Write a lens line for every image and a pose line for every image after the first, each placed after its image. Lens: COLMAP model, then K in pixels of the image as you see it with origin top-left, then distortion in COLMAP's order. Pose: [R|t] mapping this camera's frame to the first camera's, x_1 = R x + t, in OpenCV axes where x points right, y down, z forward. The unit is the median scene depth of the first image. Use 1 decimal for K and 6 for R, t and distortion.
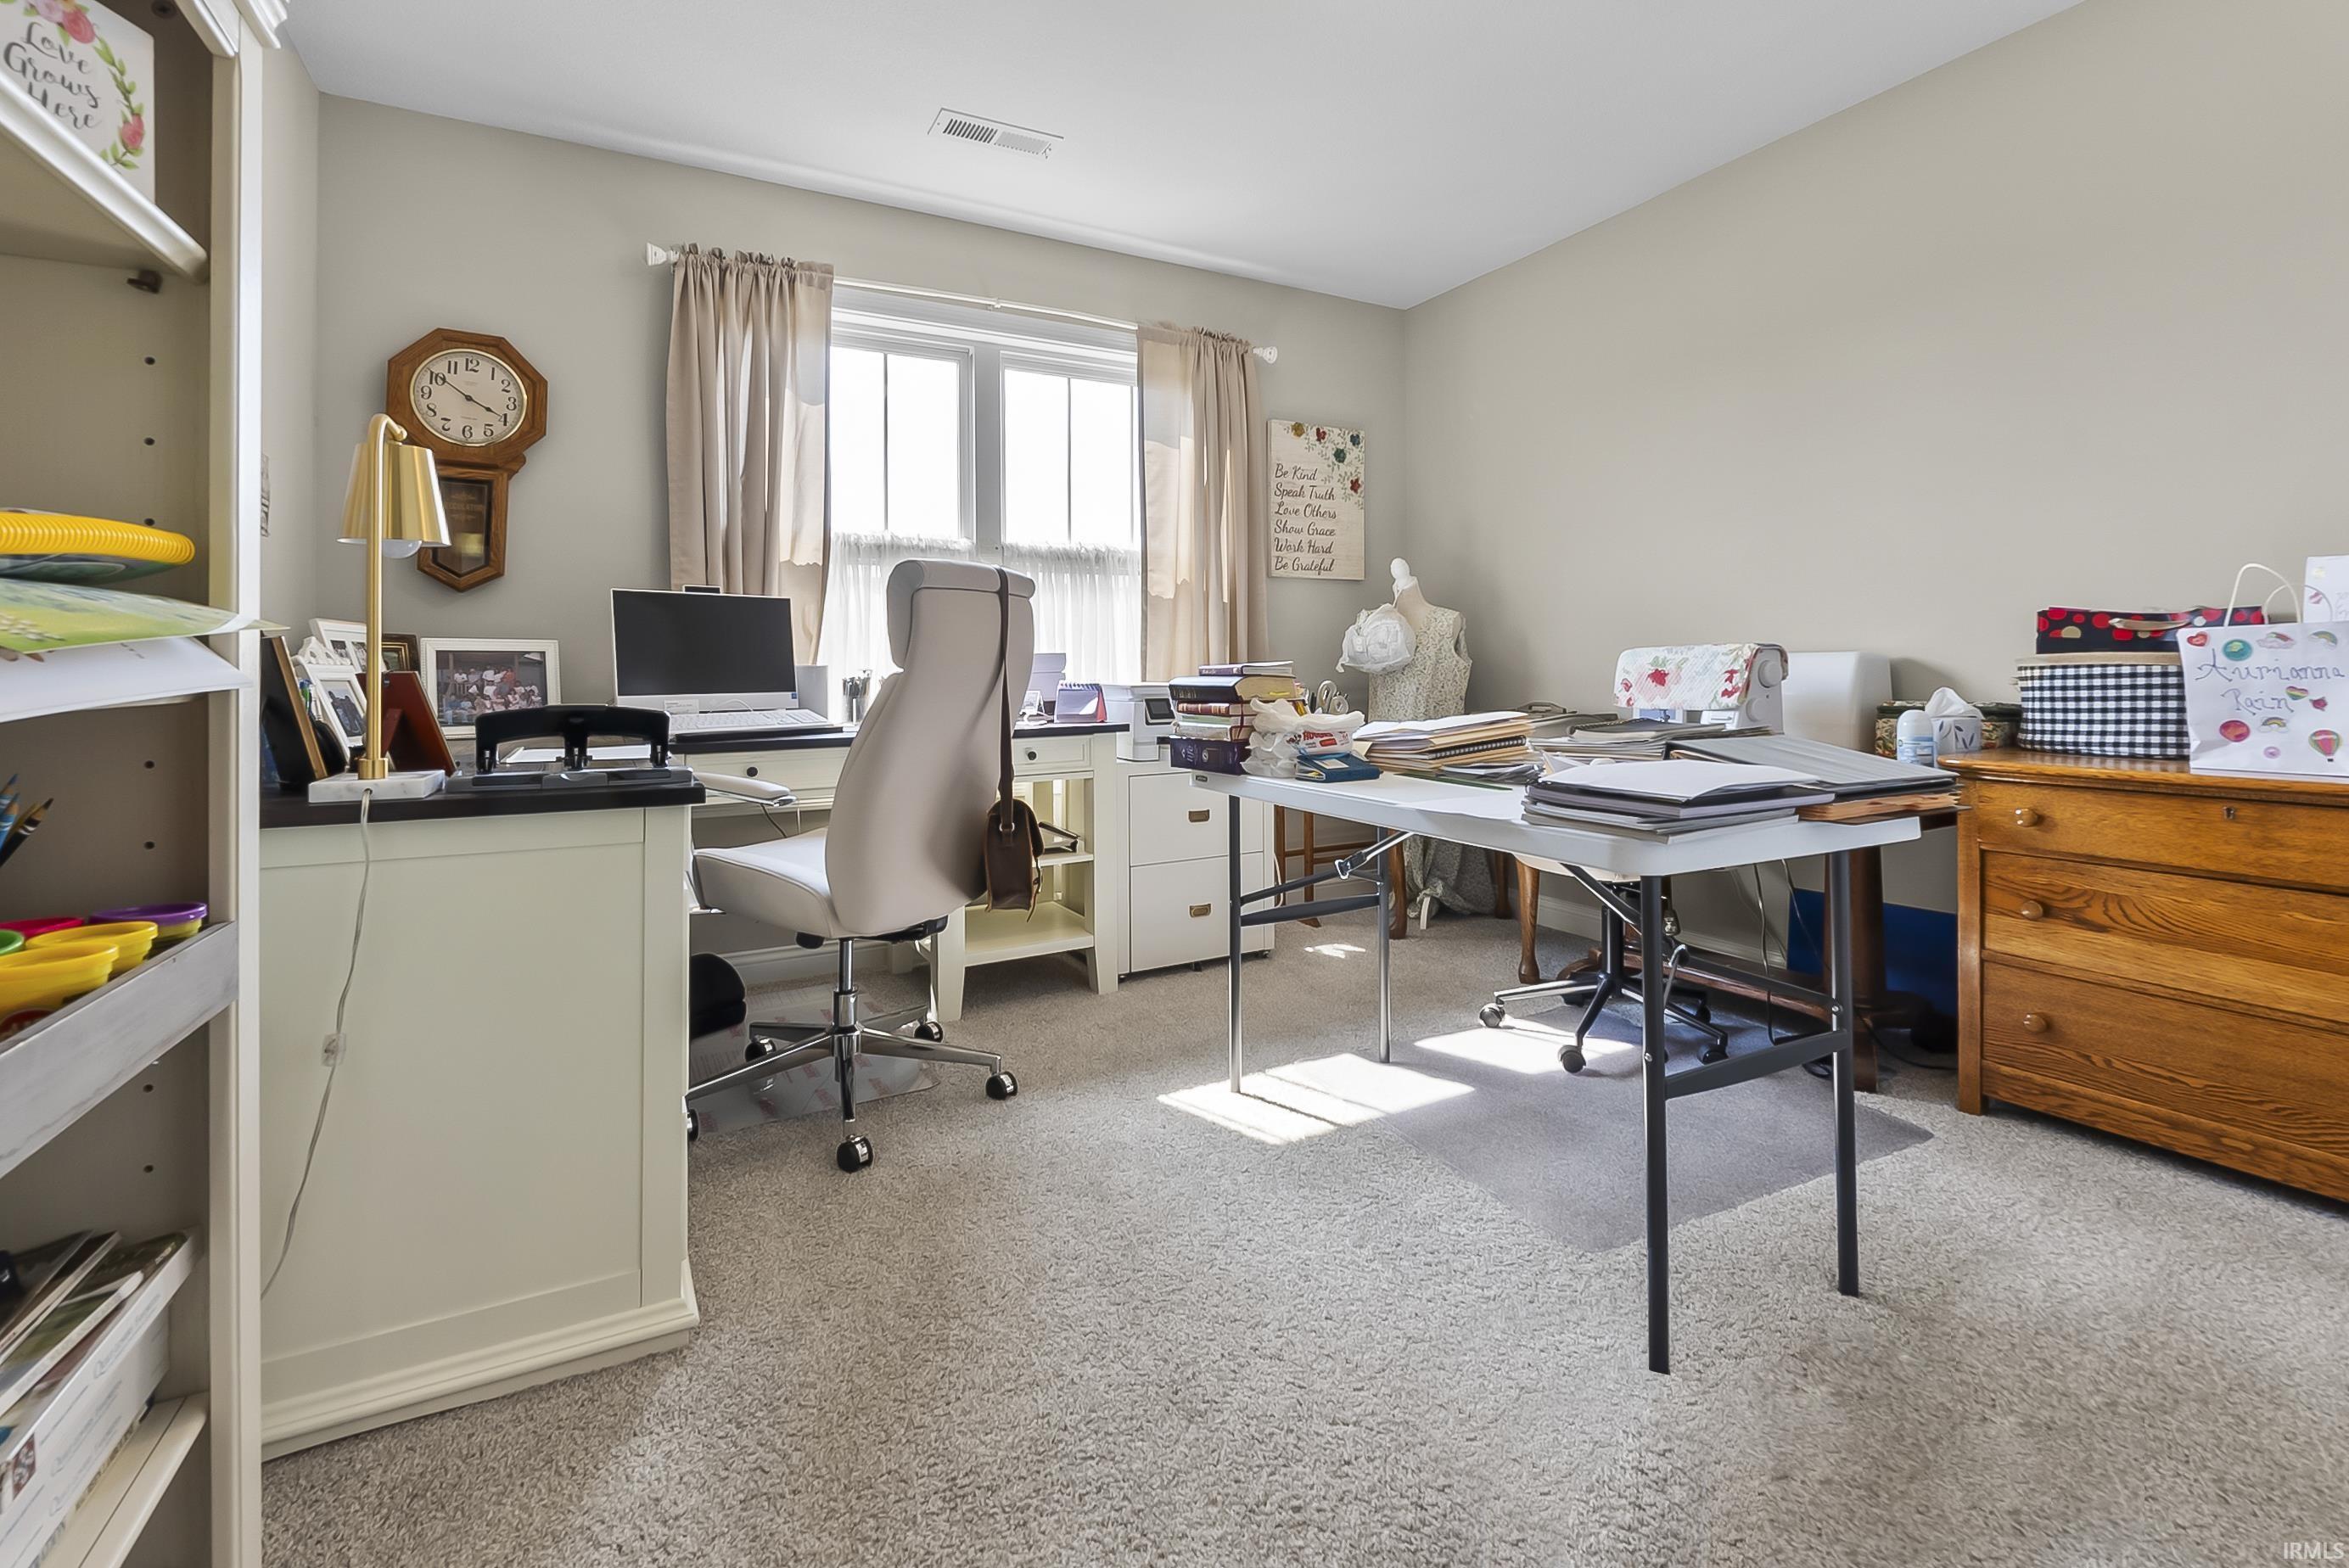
lens RADIAL K [[1035.0, 0, 1147.8], [0, 1035.0, 663.3], [0, 0, 1]] dist [-0.002605, -0.000947]
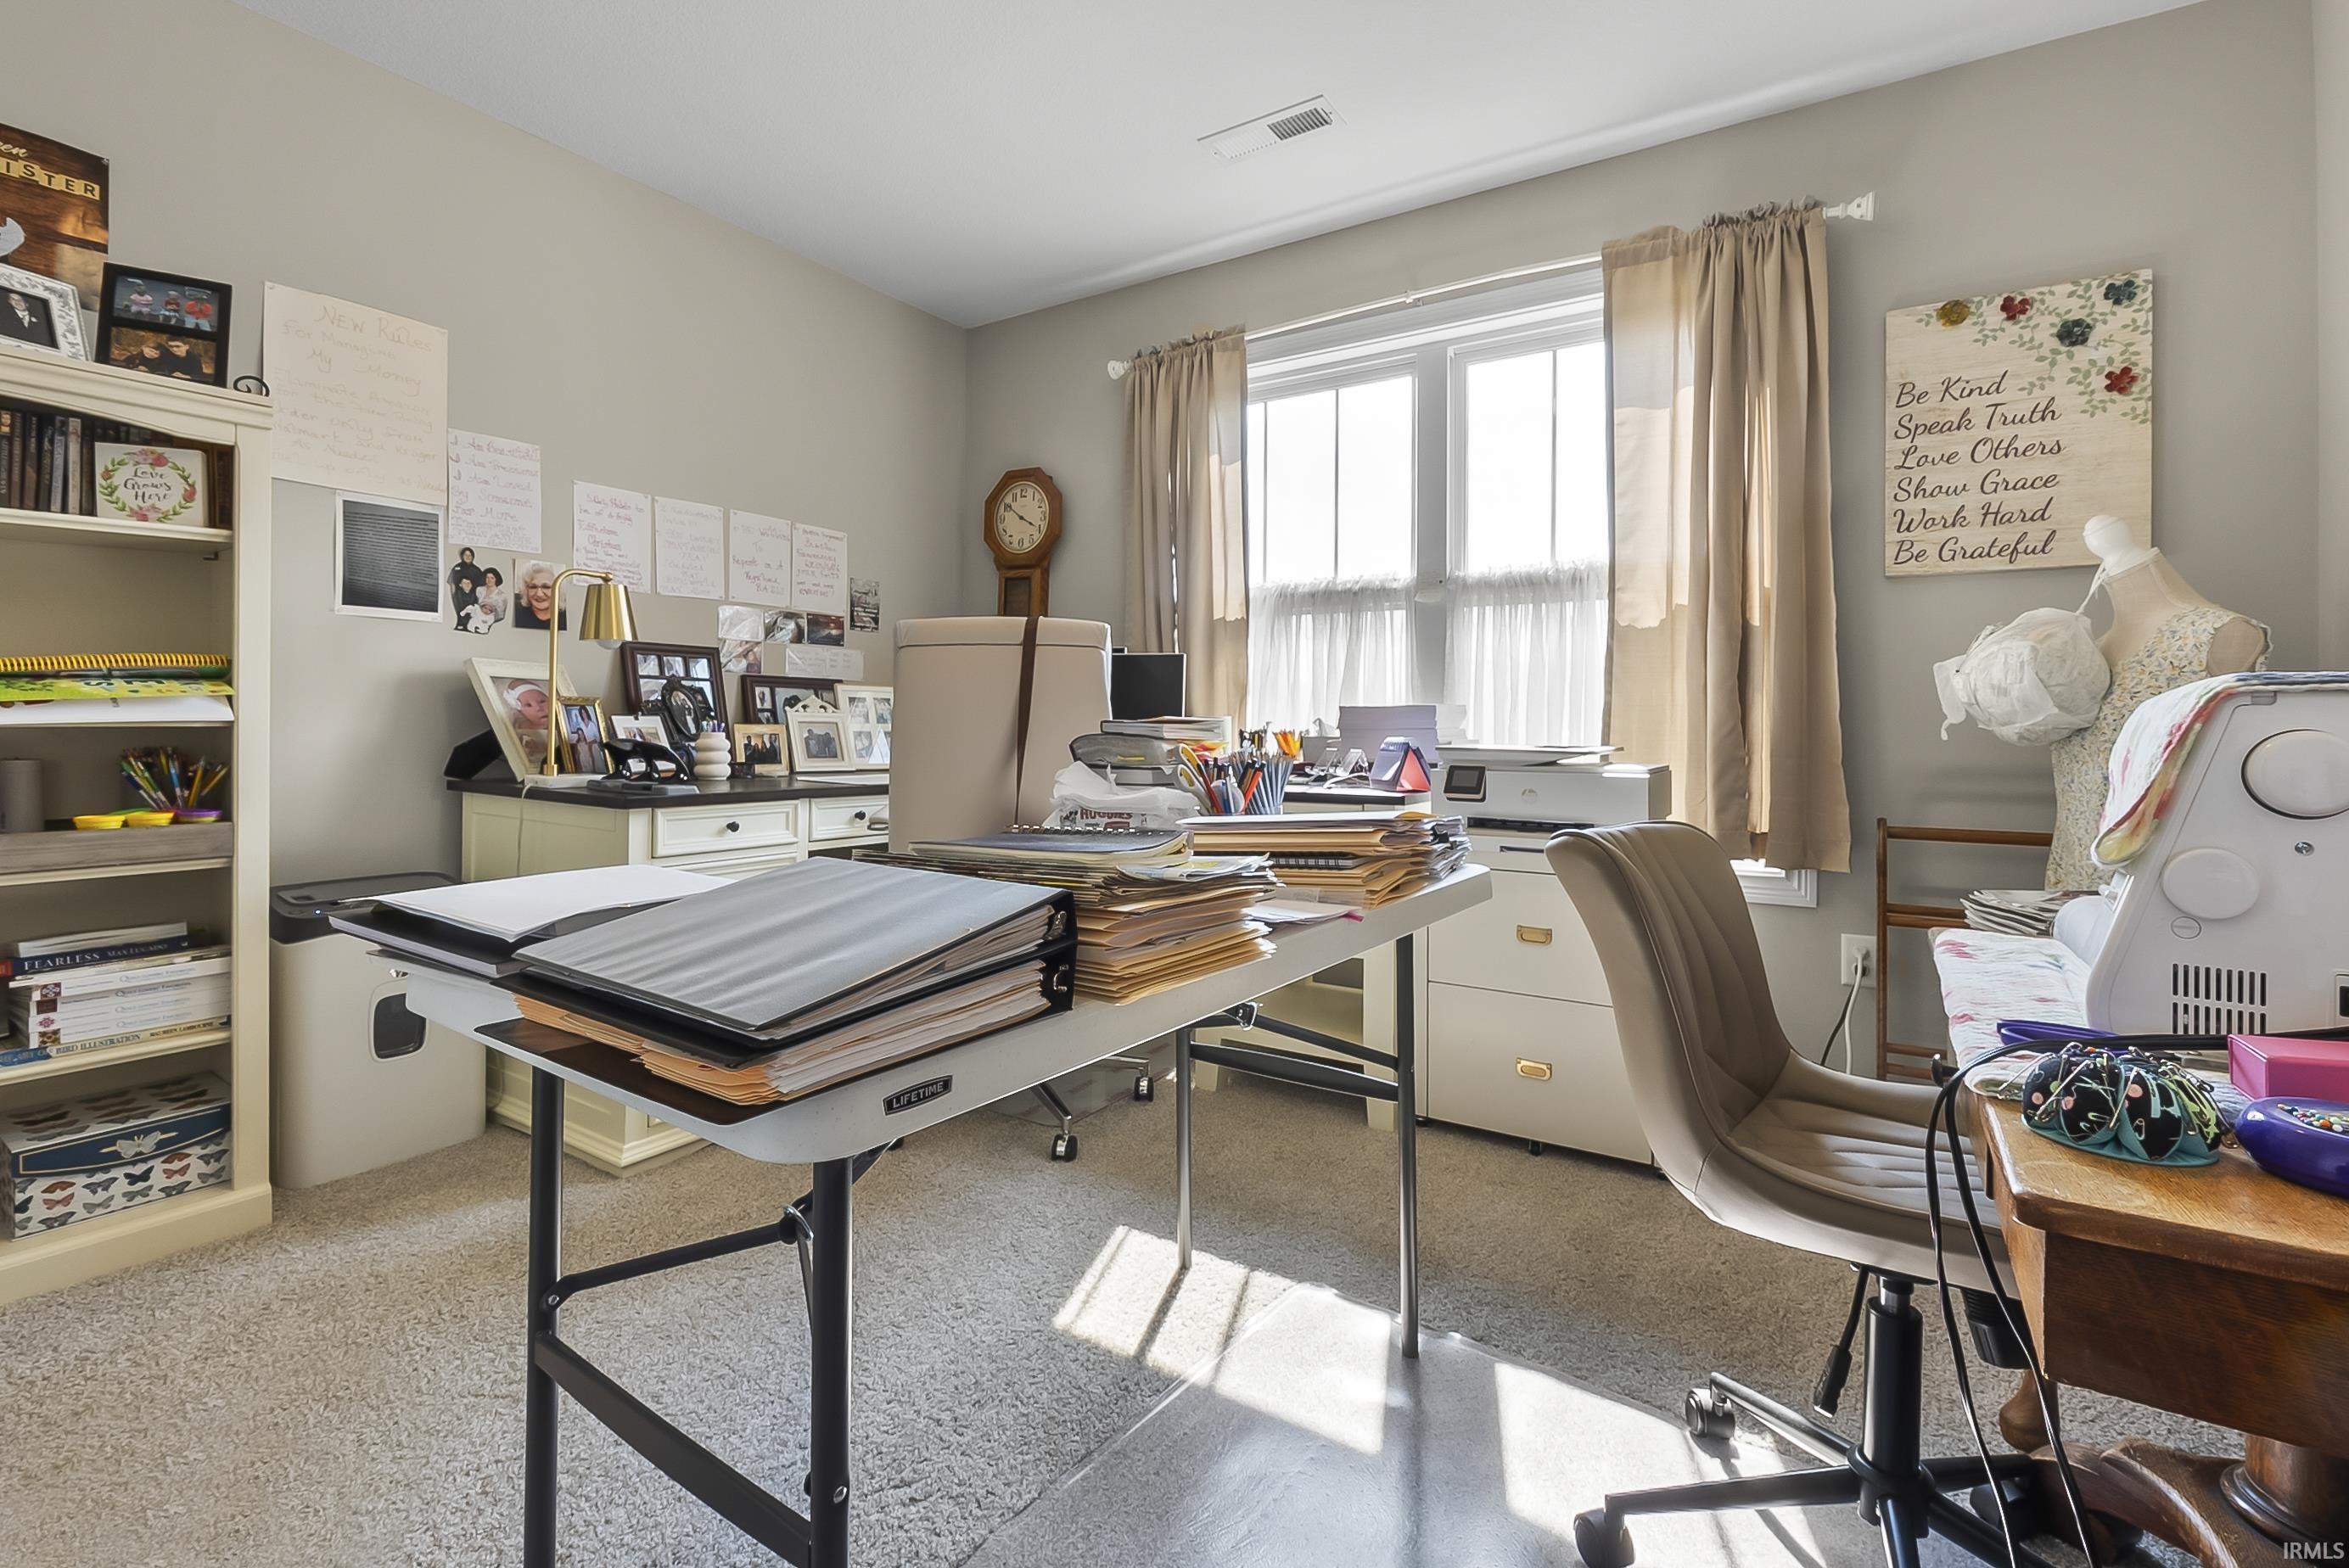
lens RADIAL K [[1035.0, 0, 1151.8], [0, 1035.0, 712.3], [0, 0, 1]] dist [-0.002605, -0.000947]
pose [[0.487088, 0.006047, -0.873332, 0.469472], [-0.008447, 0.999962, 0.002213, -0.004003], [0.873312, 0.006299, 0.487120, 0.372120]]
